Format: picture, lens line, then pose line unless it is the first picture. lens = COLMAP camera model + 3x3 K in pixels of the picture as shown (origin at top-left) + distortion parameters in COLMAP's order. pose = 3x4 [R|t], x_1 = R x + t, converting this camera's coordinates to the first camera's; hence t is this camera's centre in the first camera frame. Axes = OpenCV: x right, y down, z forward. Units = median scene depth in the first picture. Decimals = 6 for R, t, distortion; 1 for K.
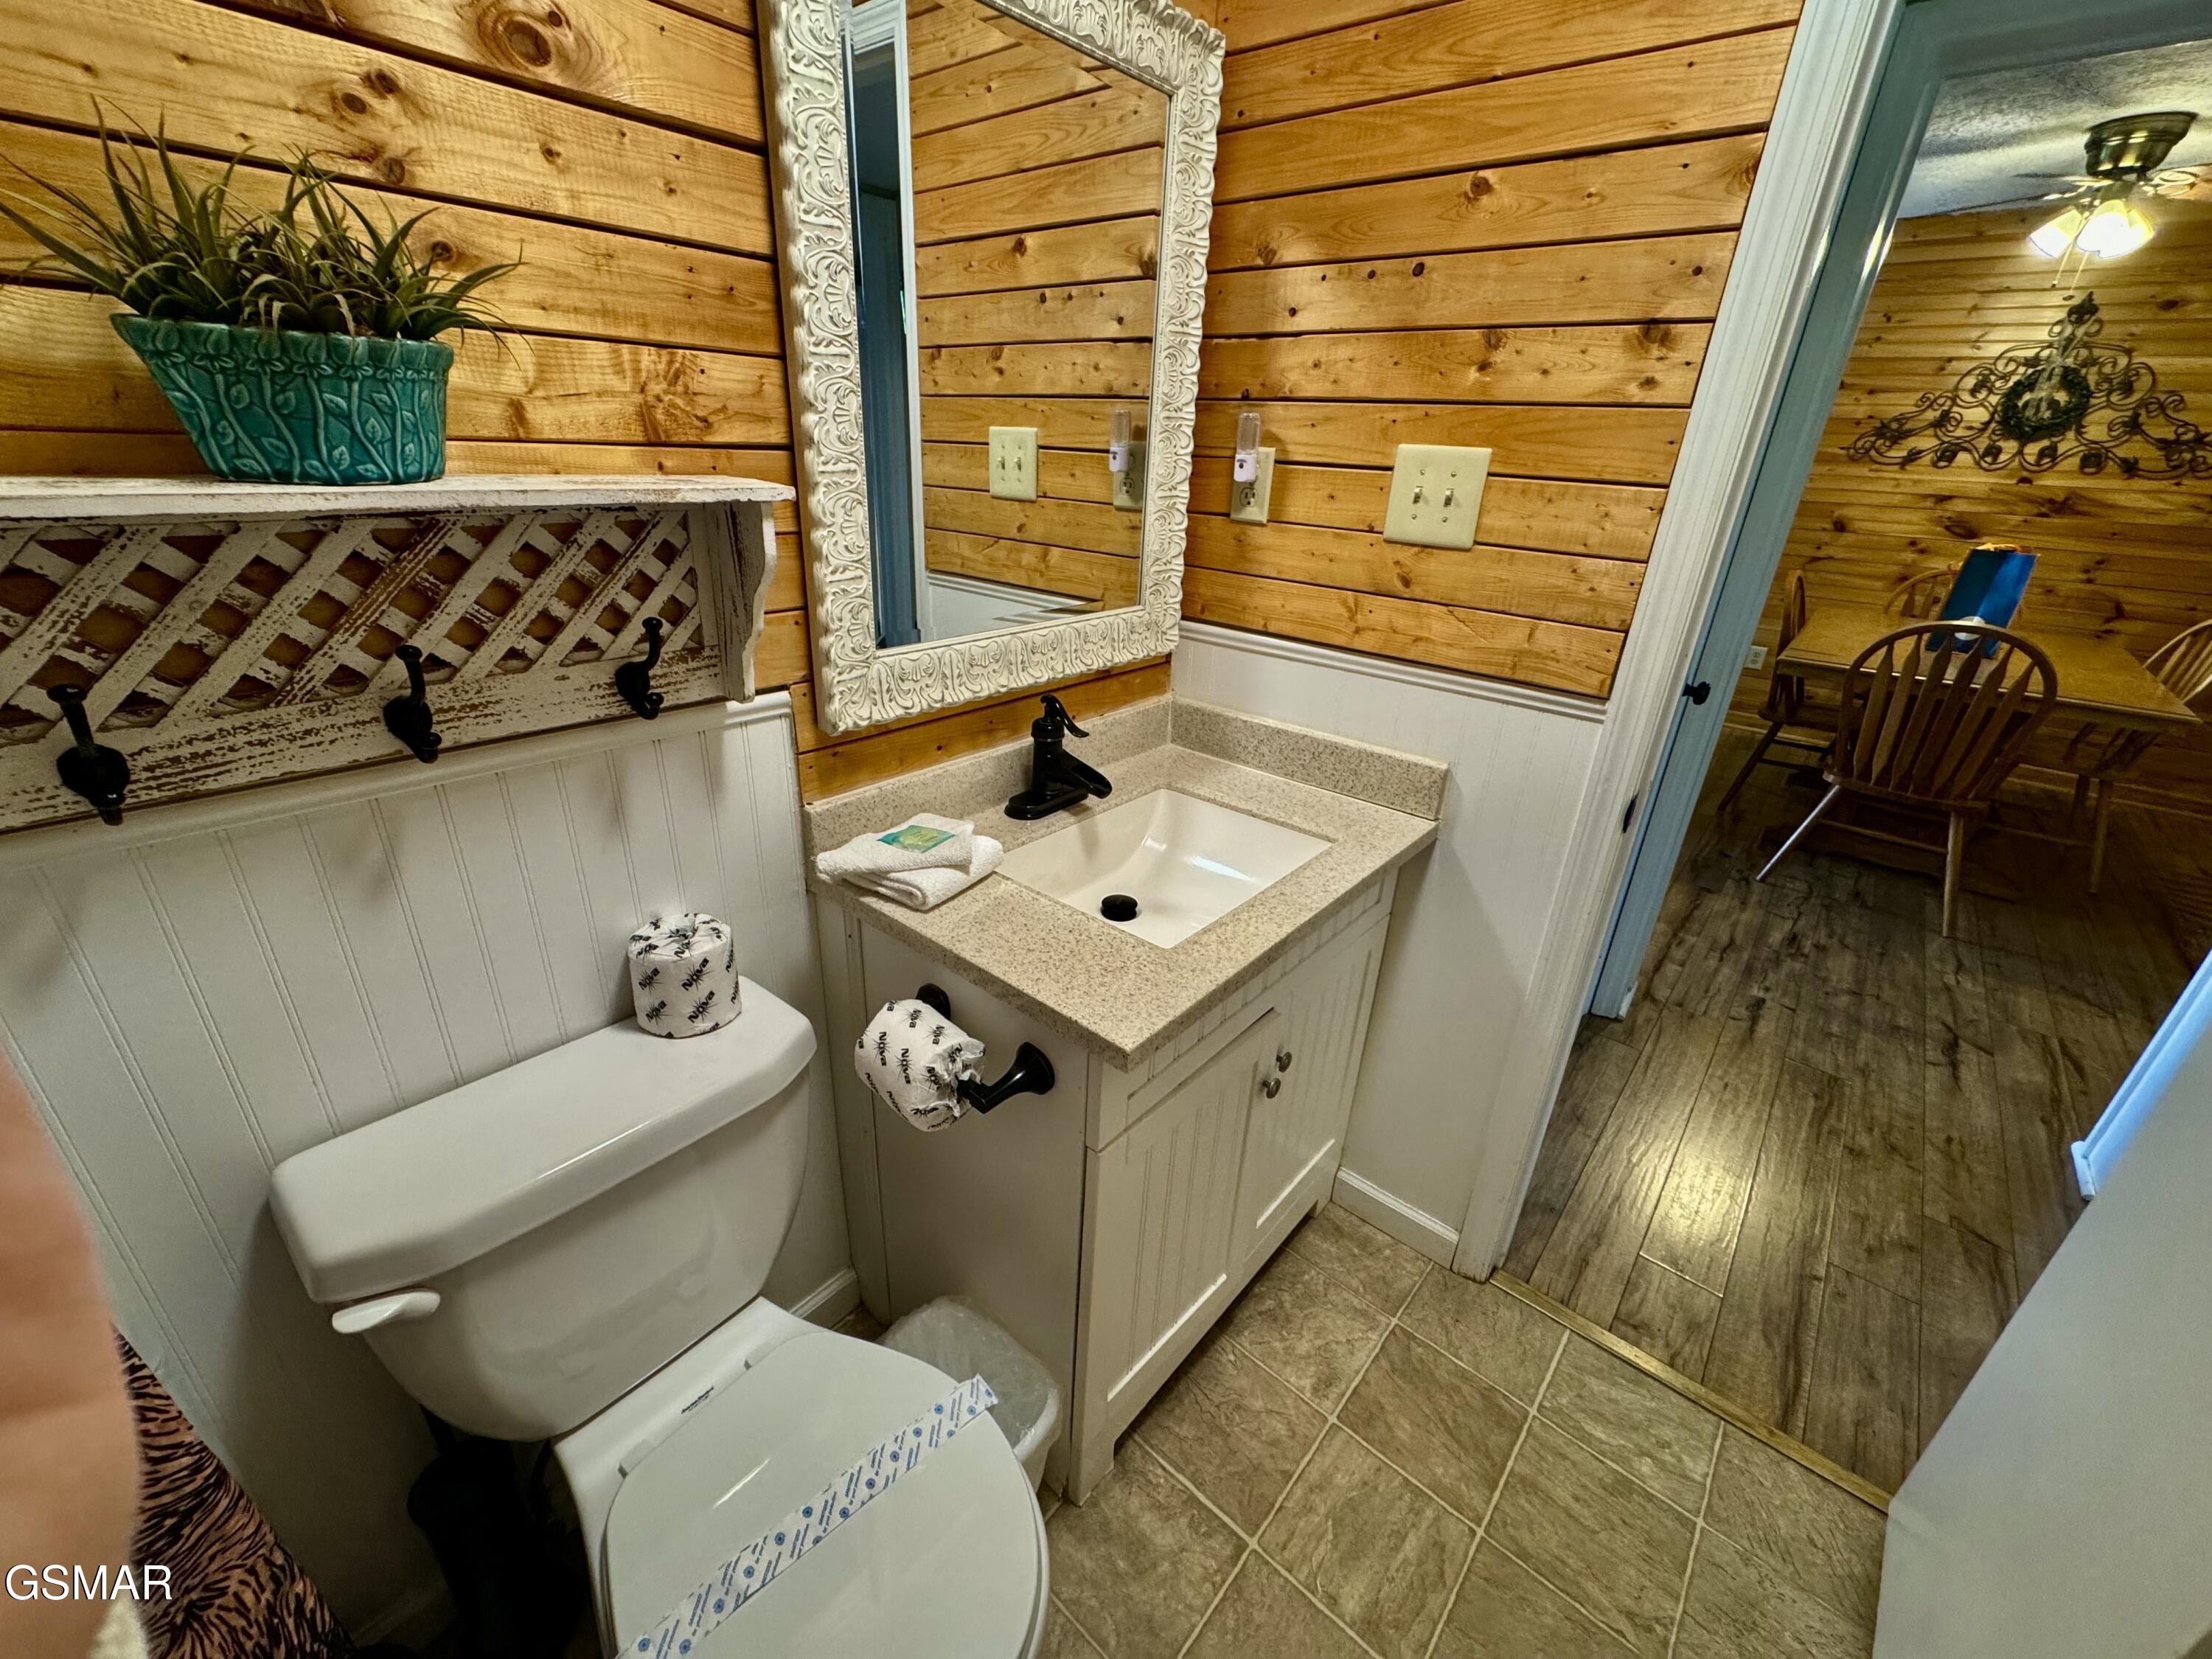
lens RADIAL K [[883.8, 0, 1100.5], [0, 883.8, 829.4], [0, 0, 1]] dist [-0.002827, 0.000362]
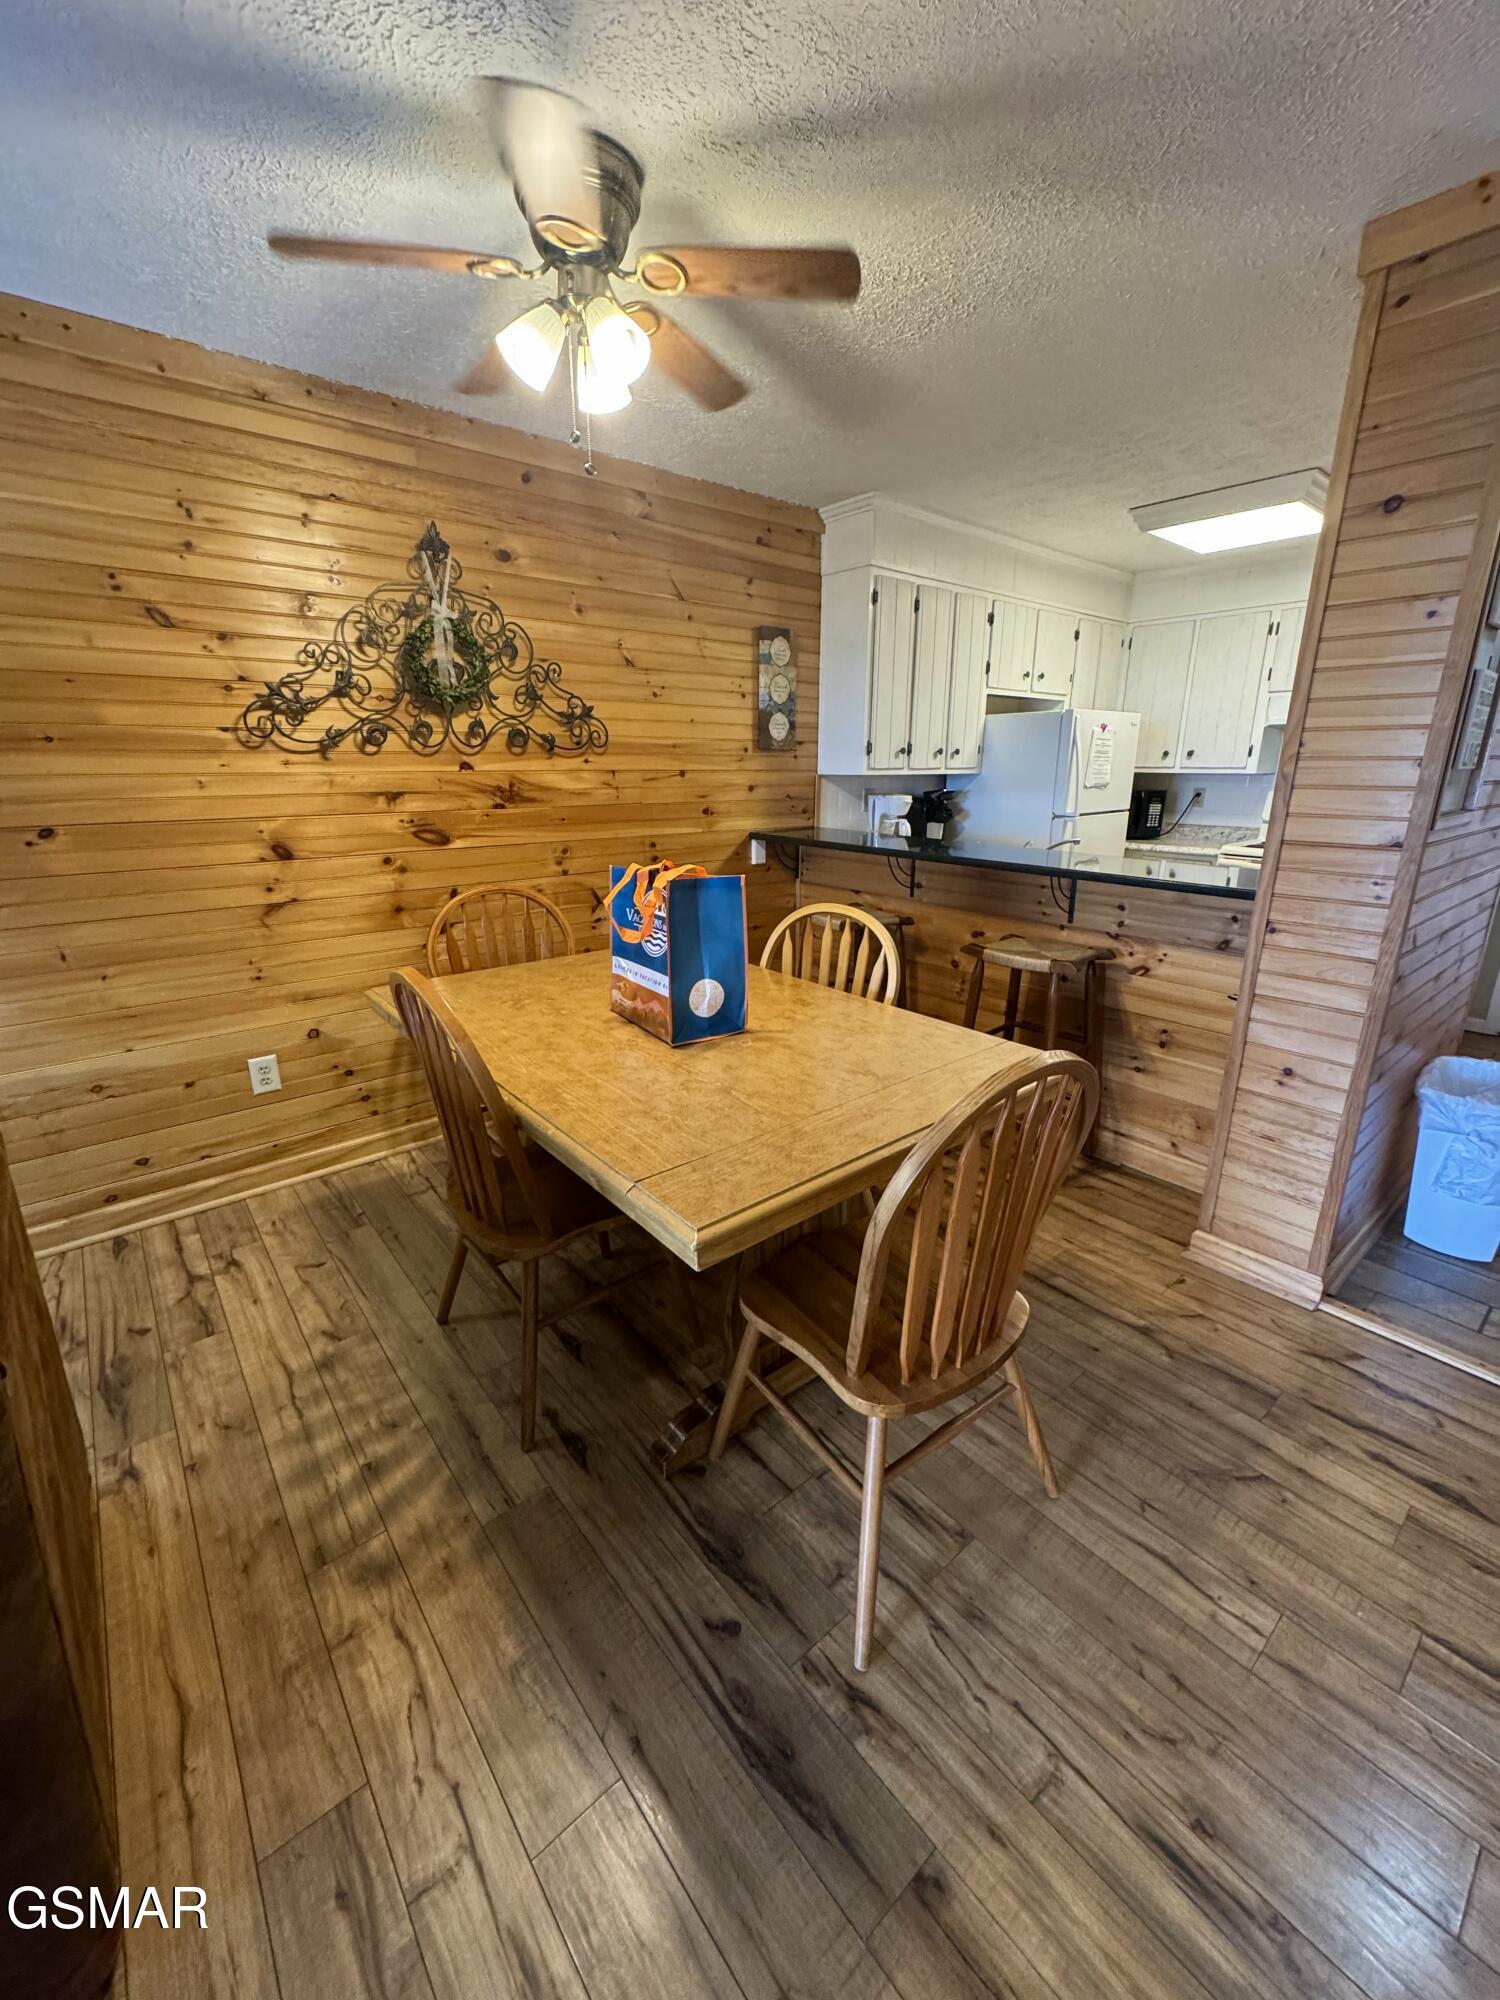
lens RADIAL K [[799.1, 0, 750.9], [0, 799.1, 997.2], [0, 0, 1]] dist [-0.002827, 0.000362]
pose [[0.159737, -0.318296, 0.934437, 0.386847], [0.409977, 0.882486, 0.230516, -0.284354], [-0.897999, 0.346276, 0.271459, 0.675696]]
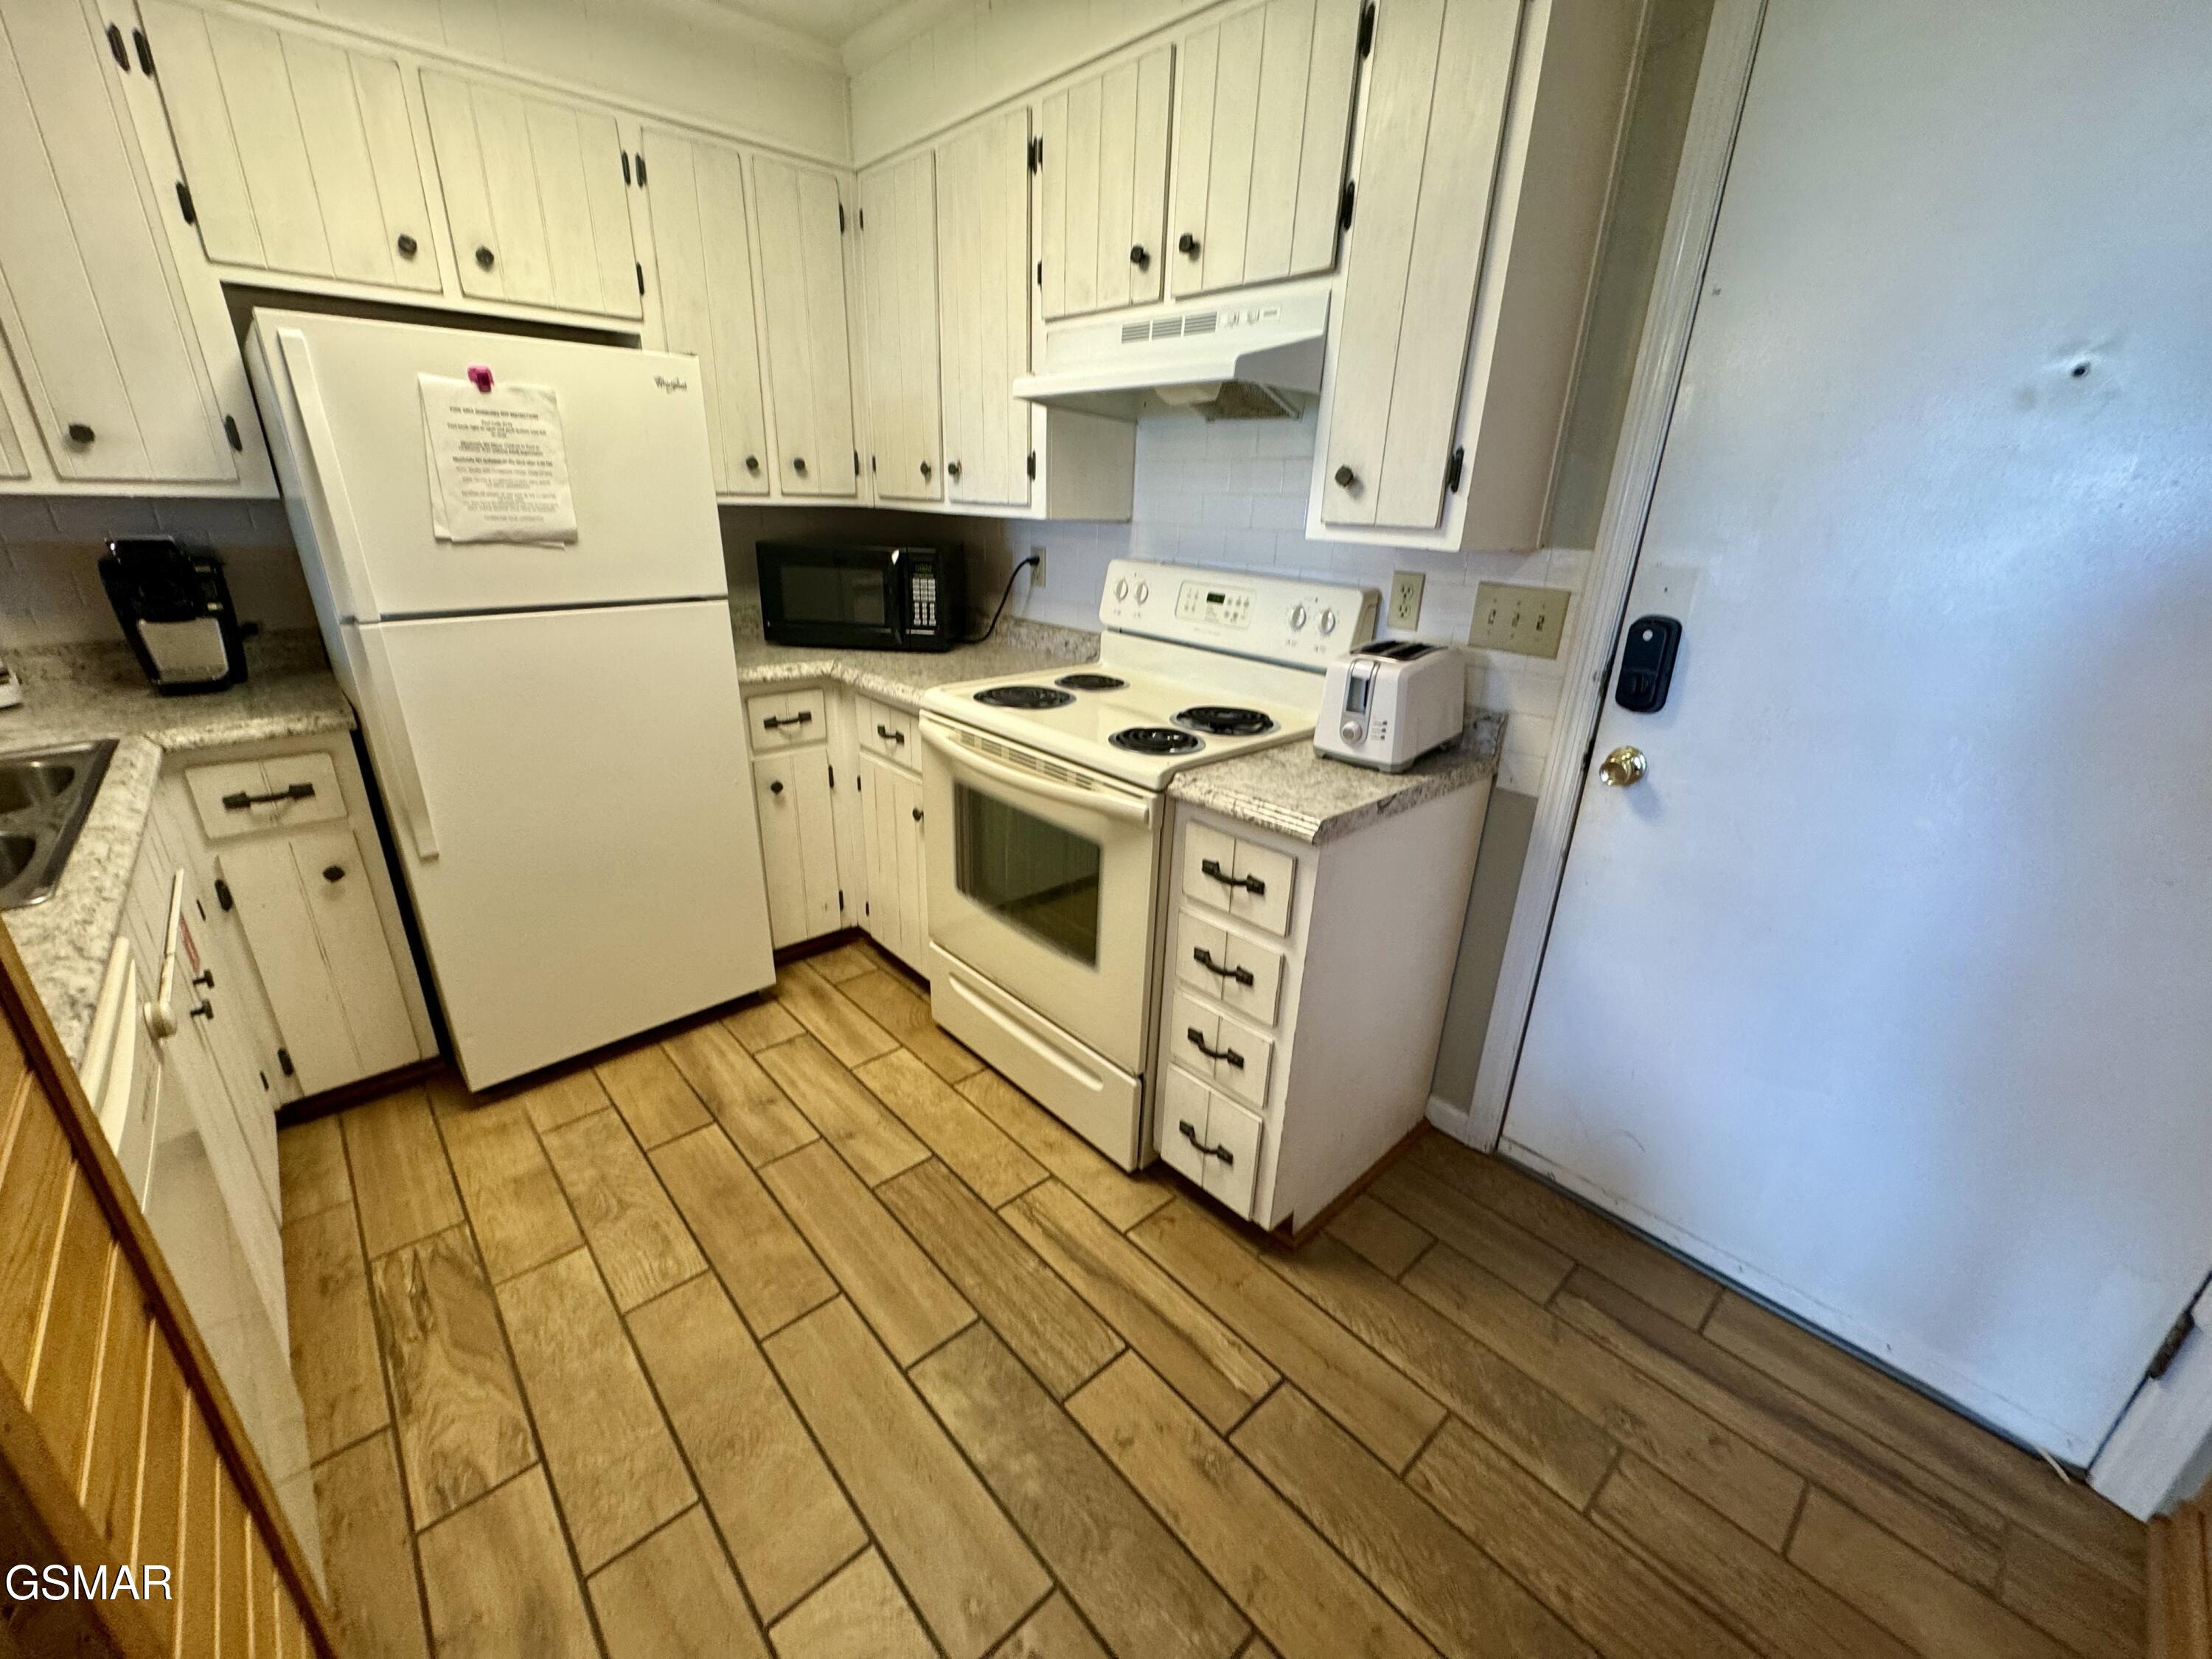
lens RADIAL K [[883.8, 0, 1100.5], [0, 883.8, 829.4], [0, 0, 1]] dist [-0.002827, 0.000362]
pose [[0.120580, -0.389232, 0.913213, 1.088523], [0.379225, 0.868217, 0.319981, -0.003800], [-0.917414, 0.307730, 0.252297, 0.116458]]
